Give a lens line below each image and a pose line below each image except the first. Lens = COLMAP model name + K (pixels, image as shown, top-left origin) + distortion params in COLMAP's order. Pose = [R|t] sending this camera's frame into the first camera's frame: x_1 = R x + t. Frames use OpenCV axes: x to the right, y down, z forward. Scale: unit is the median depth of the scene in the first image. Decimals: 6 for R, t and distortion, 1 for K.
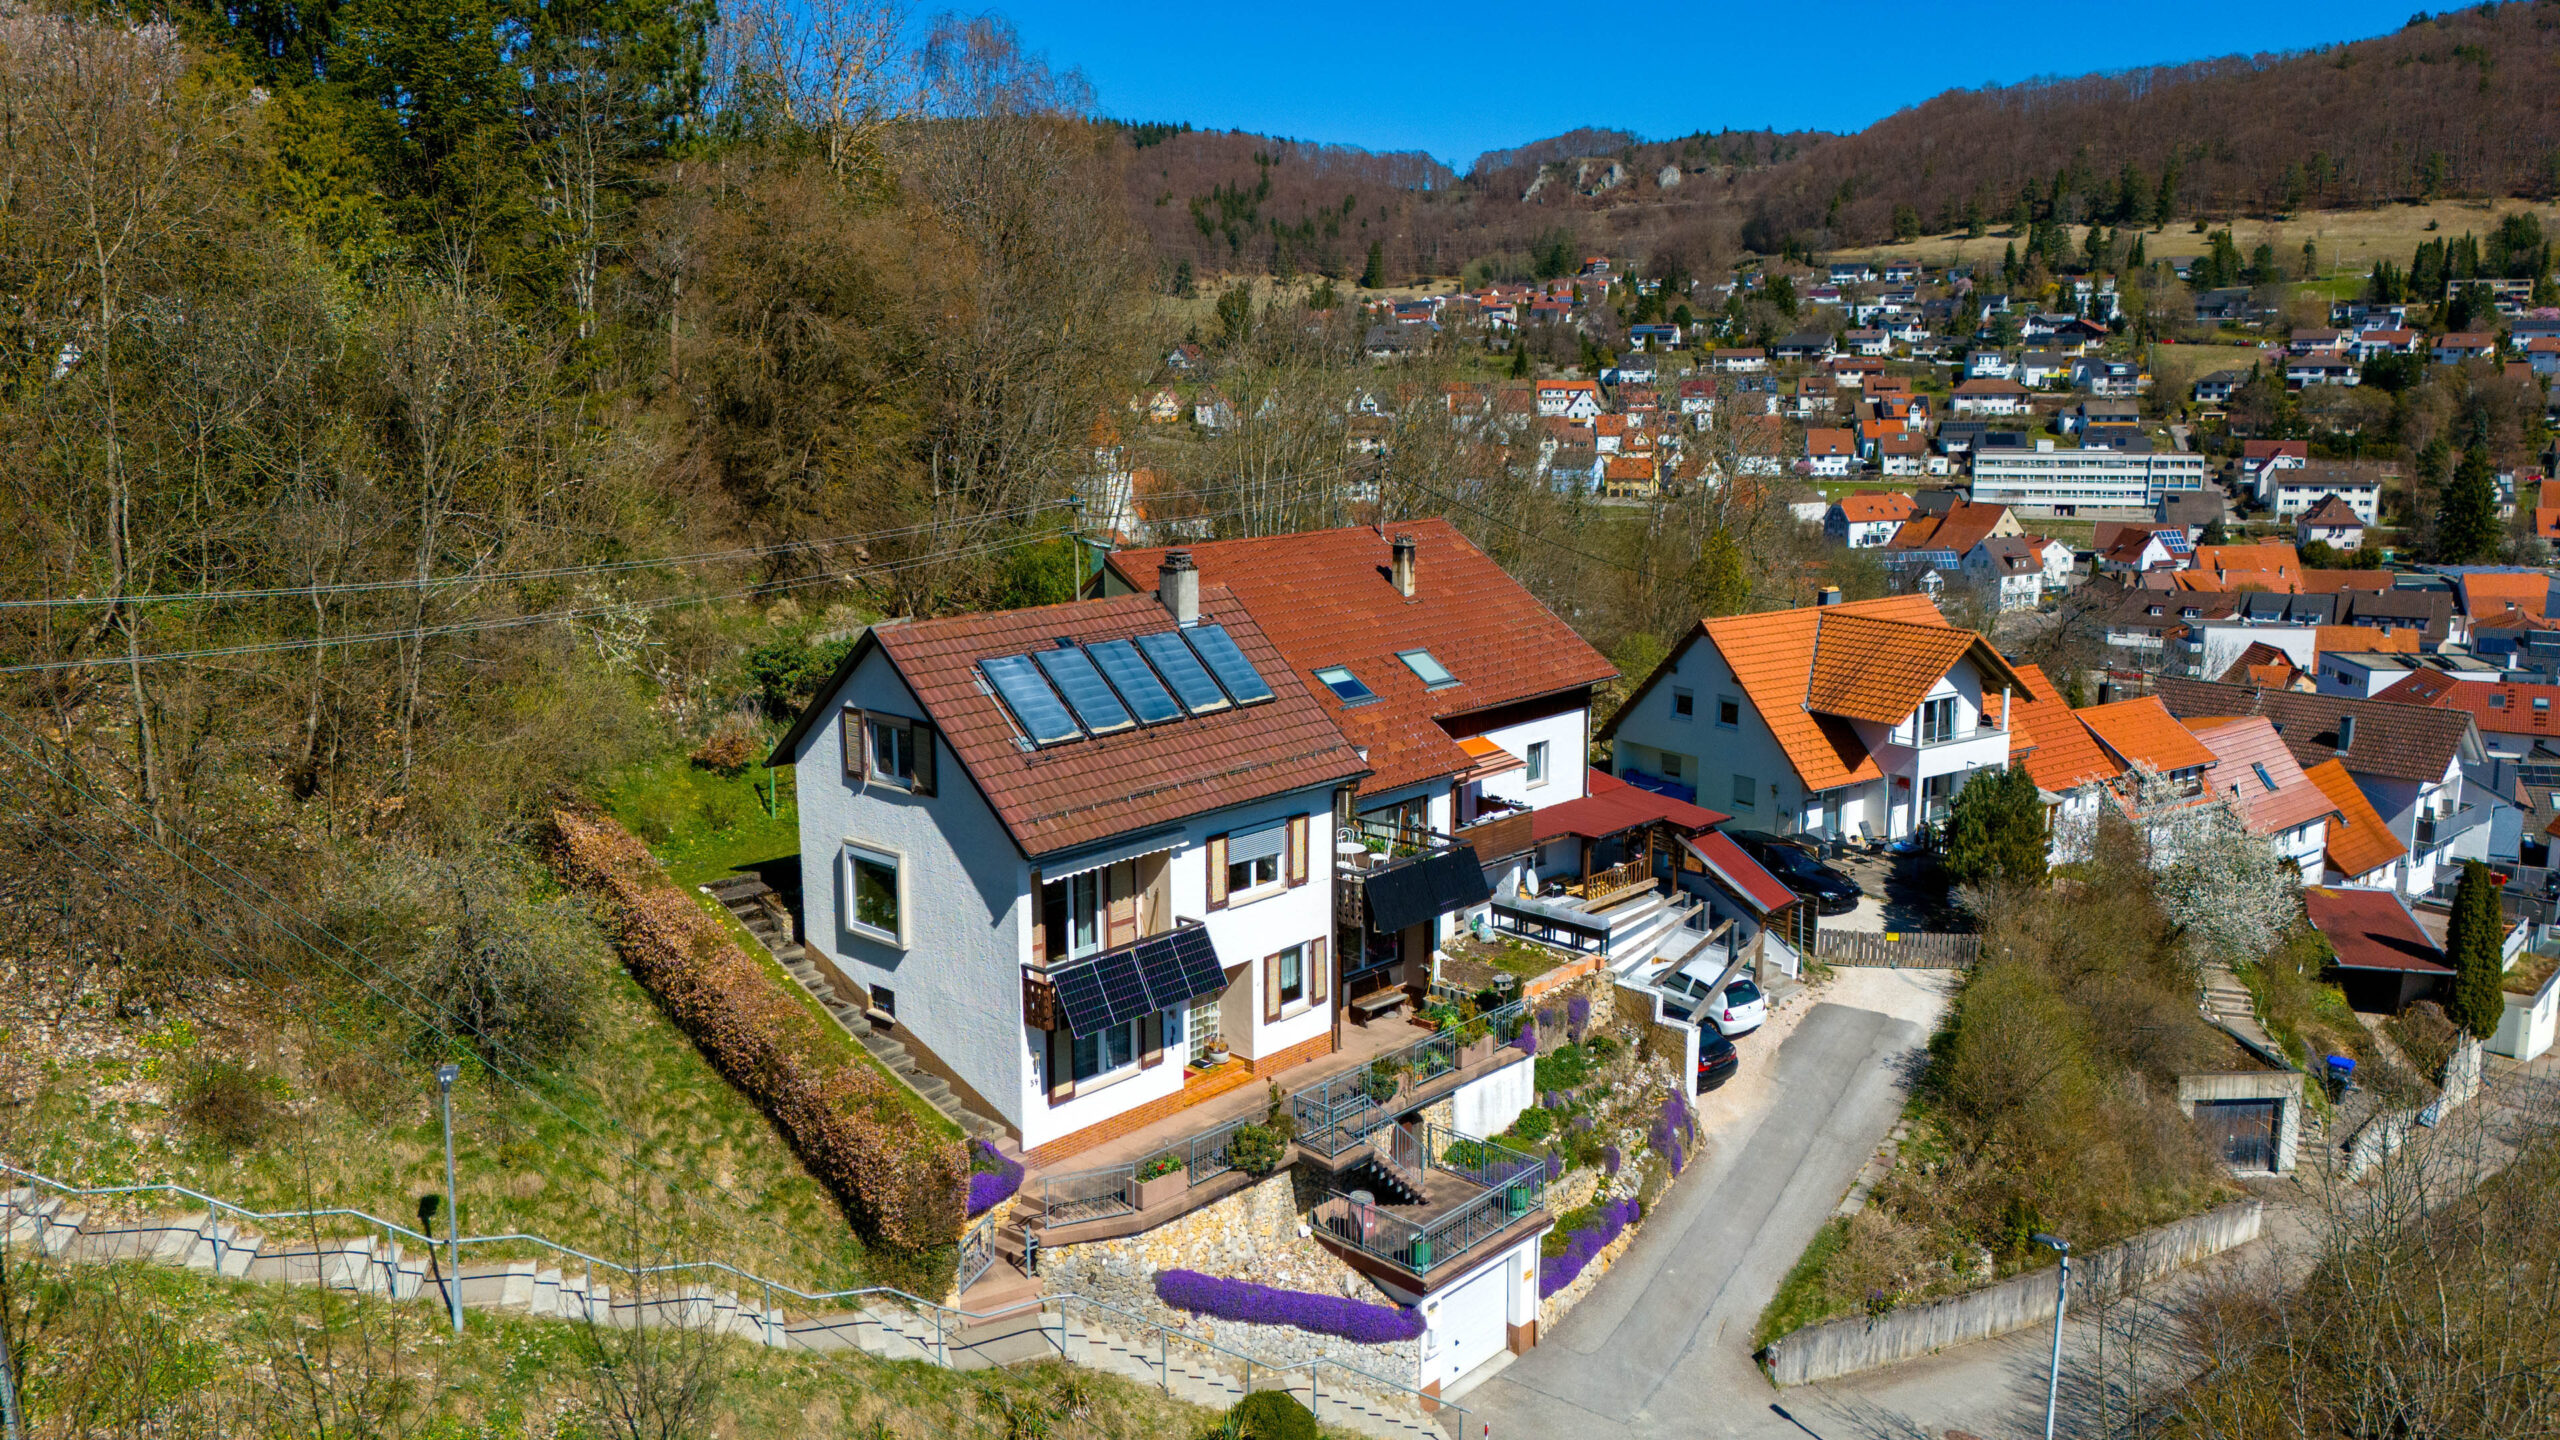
lens RADIAL K [[1909.1, 0, 1173.0], [0, 1909.1, 719.6], [0, 0, 1]] dist [0.101649, -0.077318]
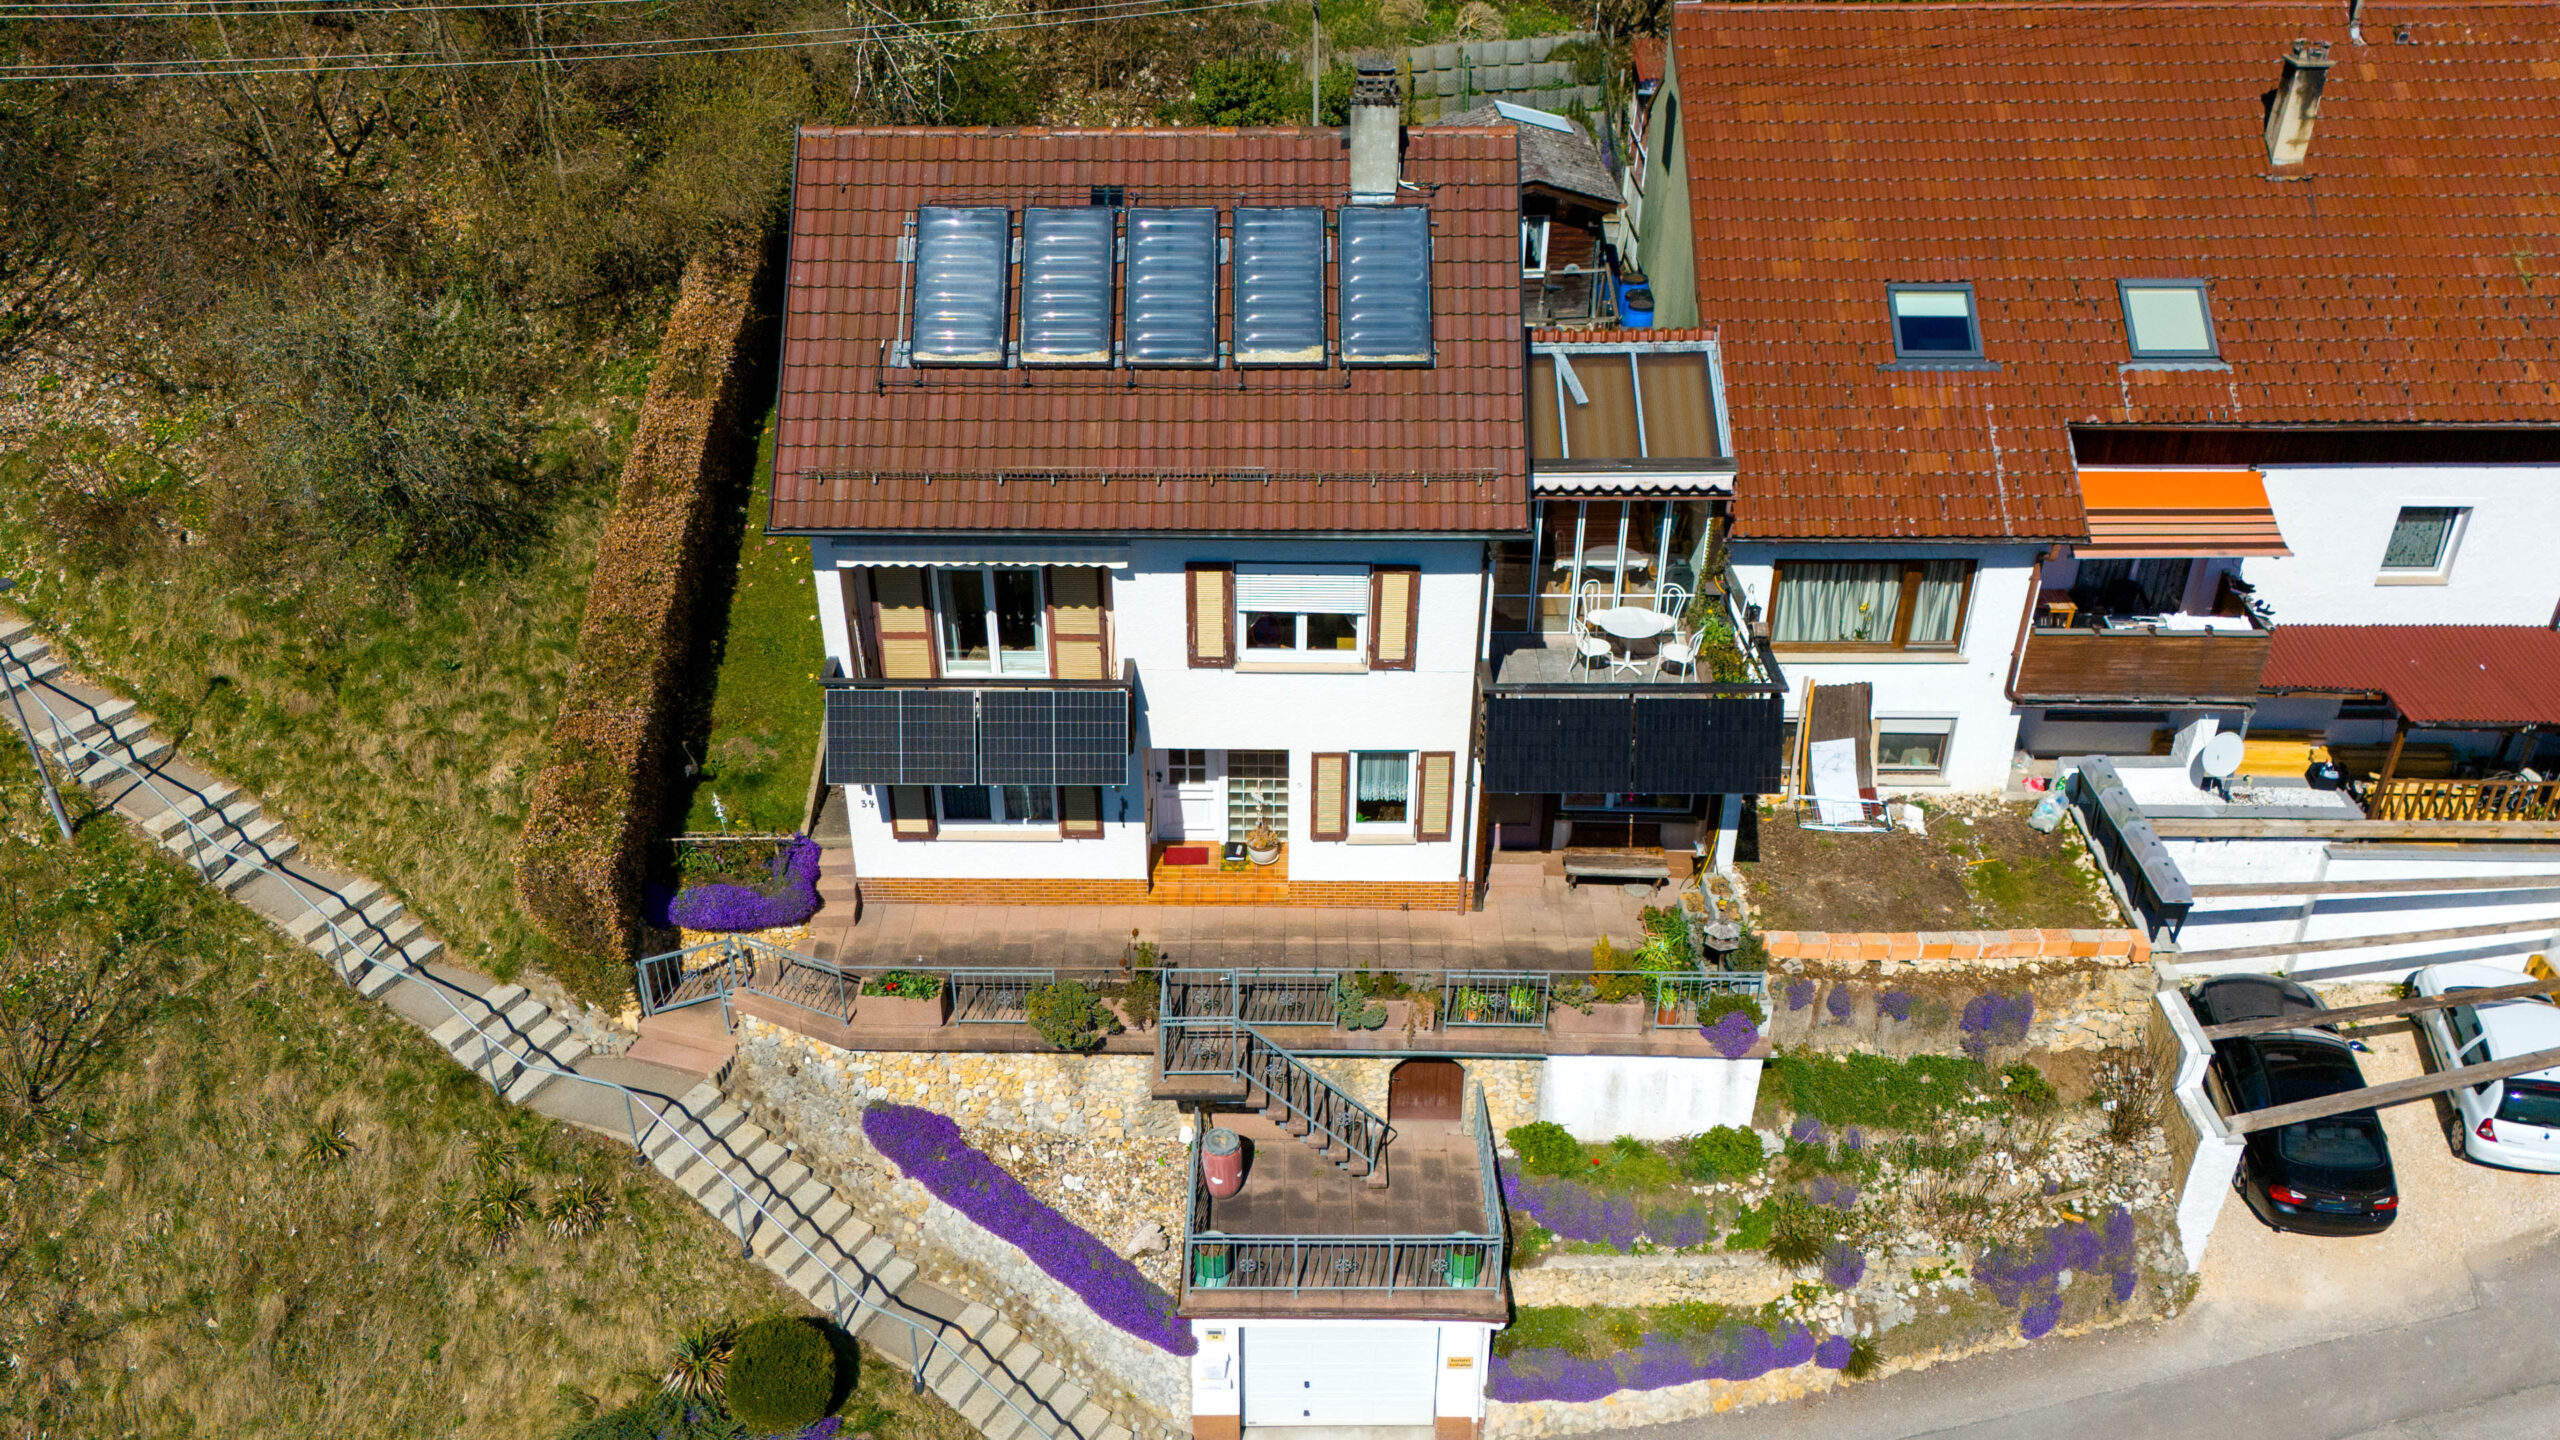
lens RADIAL K [[1937.5, 0, 1217.5], [0, 1937.5, 725.9], [0, 0, 1]] dist [0.105759, -0.095258]
pose [[0.699121, 0.381227, -0.604894, 0.431350], [-0.140515, 0.902759, 0.406549, -0.152708], [0.701060, -0.199230, 0.684705, 0.530369]]
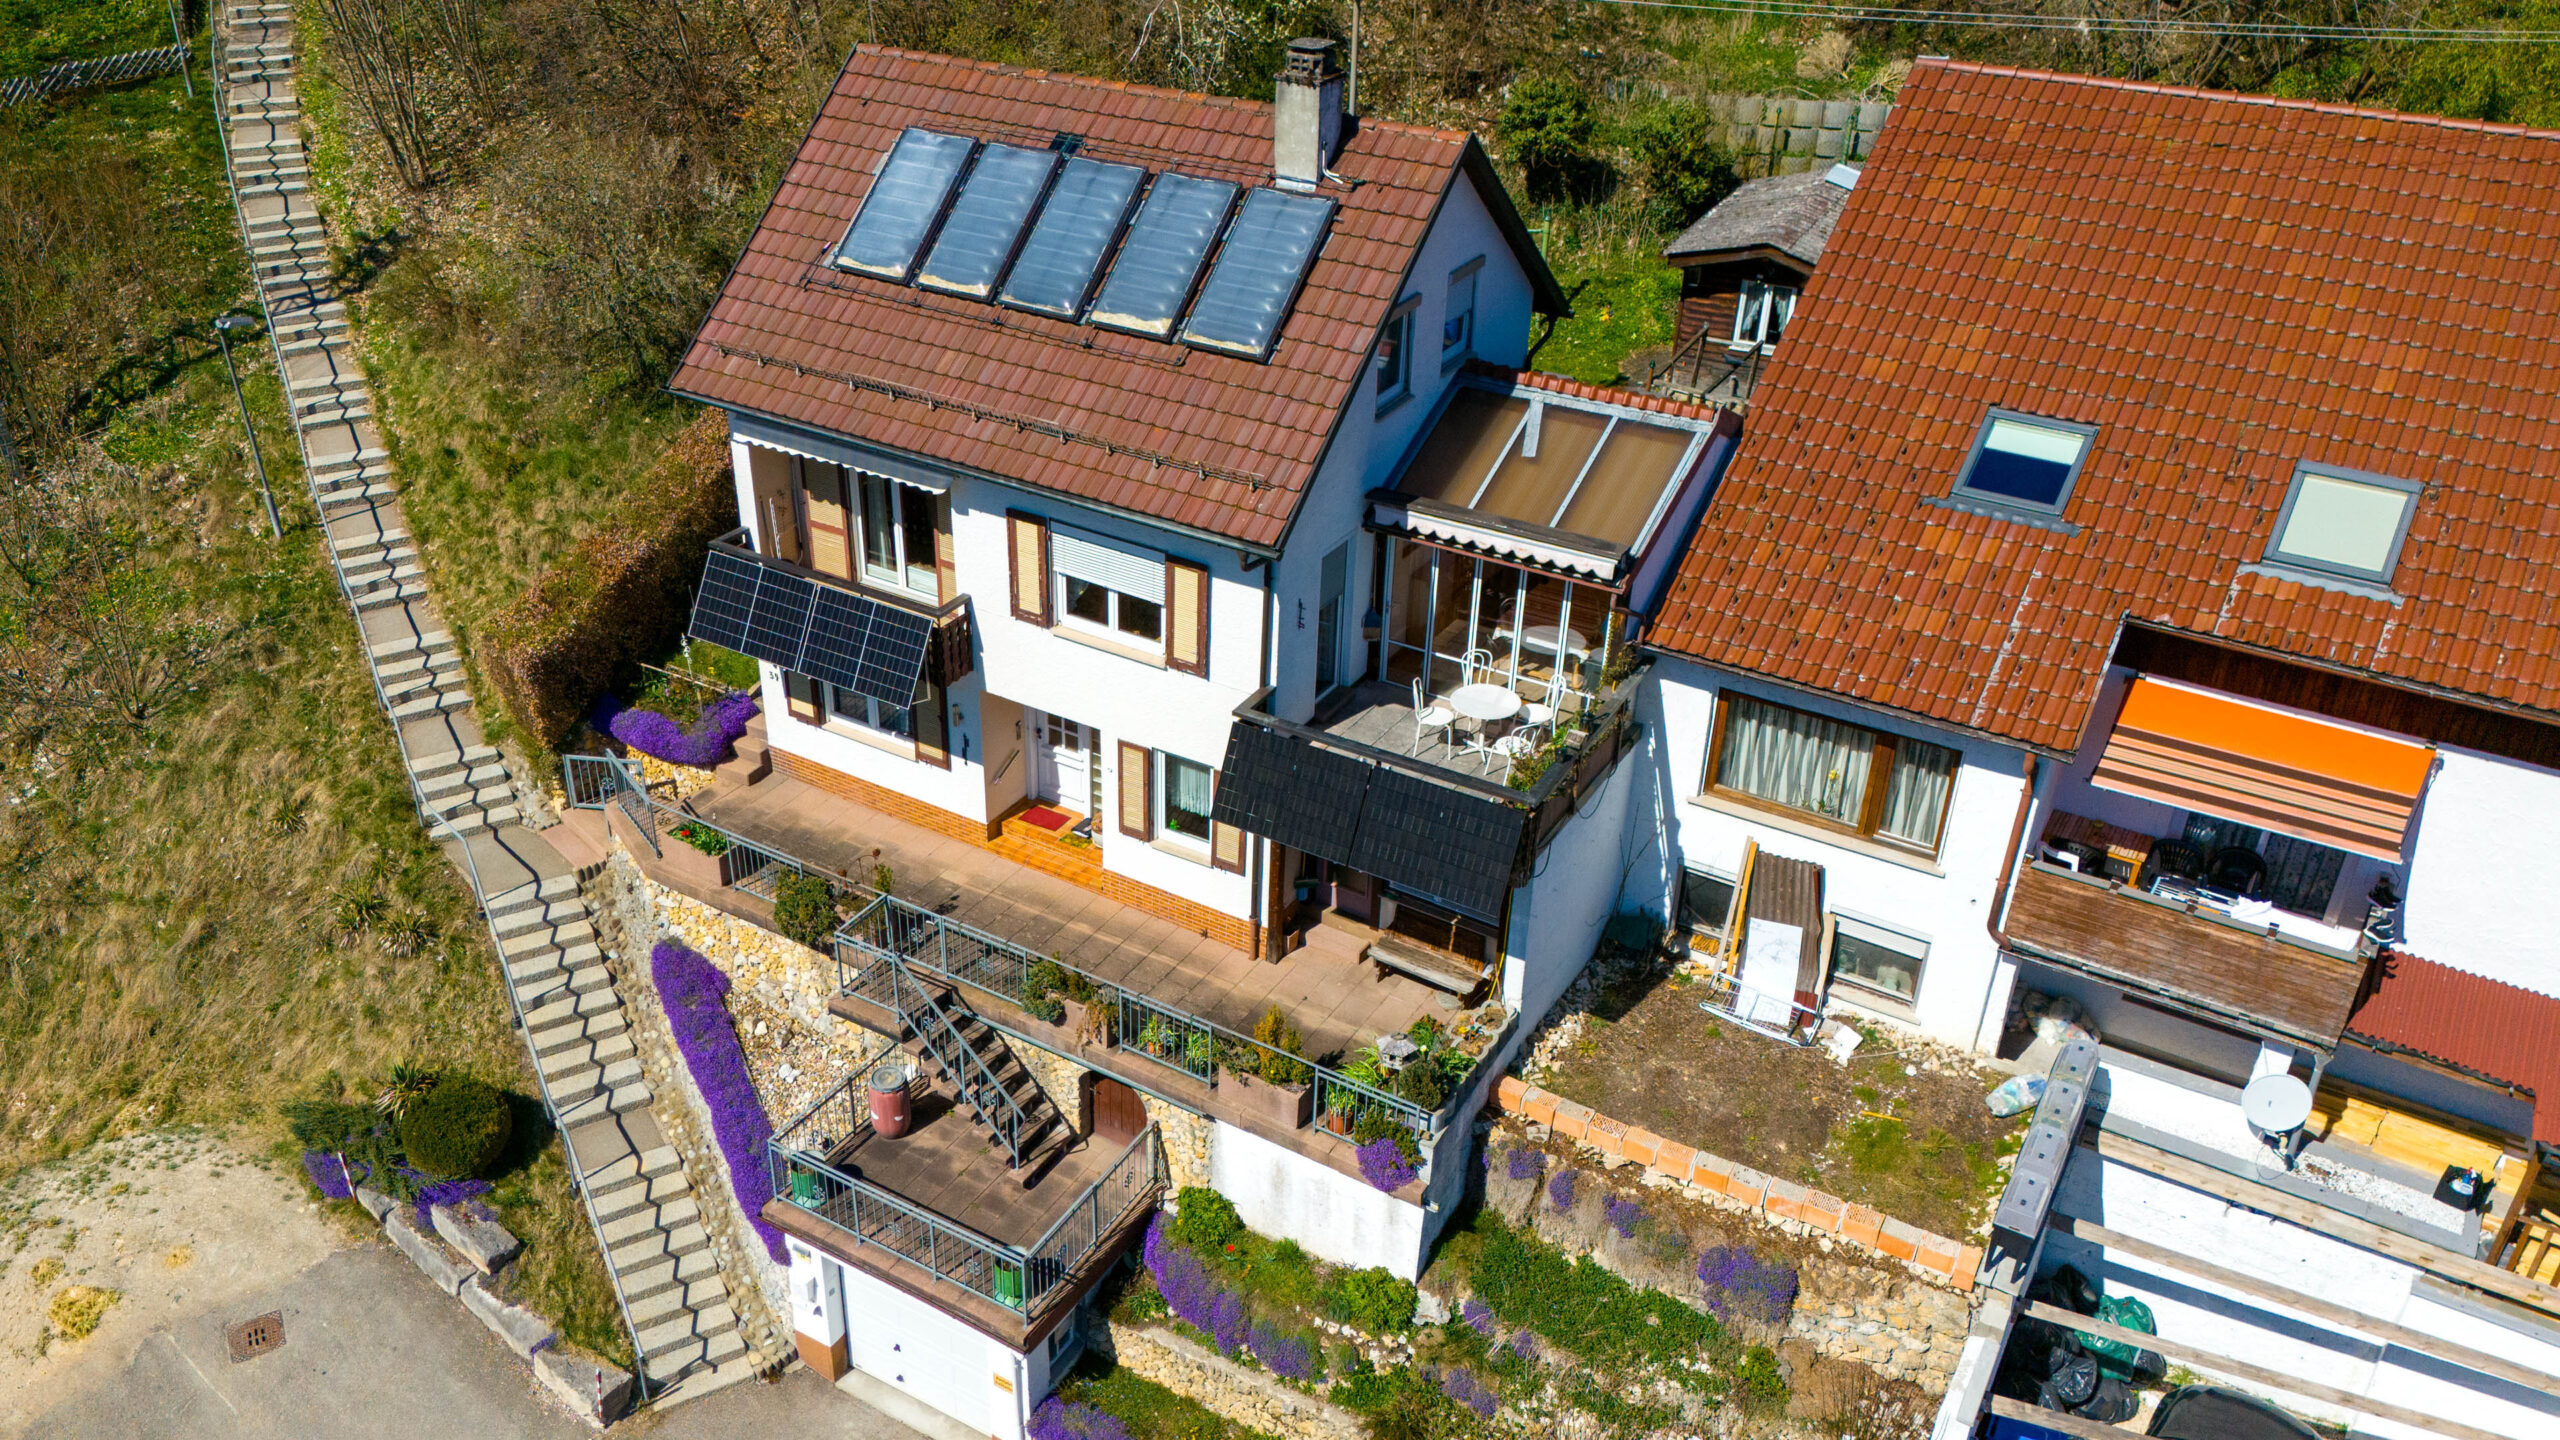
lens RADIAL K [[1909.1, 0, 1173.0], [0, 1909.1, 719.6], [0, 0, 1]] dist [0.101649, -0.077318]
pose [[0.236678, 0.499330, -0.833458, 0.585907], [-0.201697, 0.864394, 0.460588, -0.179512], [0.950422, 0.059095, 0.305296, 0.835518]]
